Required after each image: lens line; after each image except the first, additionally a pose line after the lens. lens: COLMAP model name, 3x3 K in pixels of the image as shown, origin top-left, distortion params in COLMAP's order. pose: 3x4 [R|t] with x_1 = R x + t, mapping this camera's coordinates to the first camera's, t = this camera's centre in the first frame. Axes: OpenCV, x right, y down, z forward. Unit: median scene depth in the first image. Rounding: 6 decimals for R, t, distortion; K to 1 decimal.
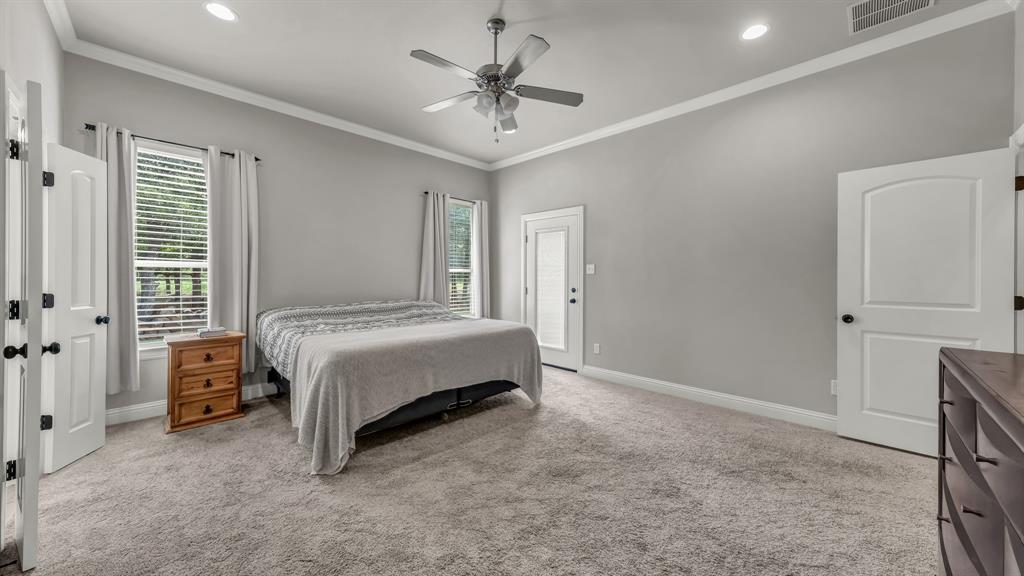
lens RADIAL K [[365.8, 0, 516.3], [0, 365.8, 282.4], [0, 0, 1]] dist [-0.002083, 0.004096]
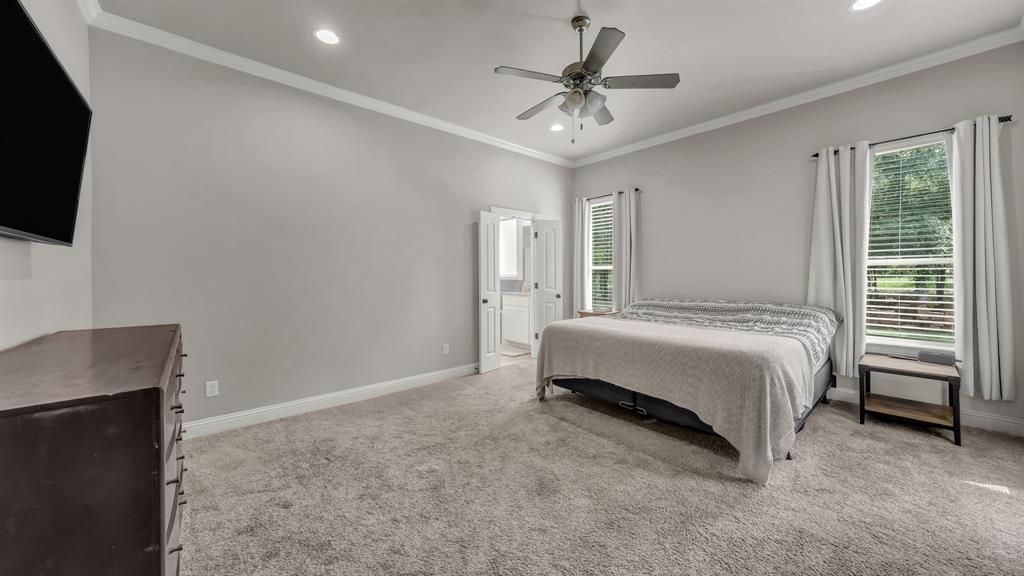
lens RADIAL K [[355.1, 0, 513.4], [0, 355.1, 282.4], [0, 0, 1]] dist [-0.041793, 0.000034]
pose [[-0.080146, 0.013991, -0.996685, 0.784216], [-0.006506, 0.999873, 0.014559, -0.003083], [0.996762, 0.007652, -0.080045, 0.770581]]
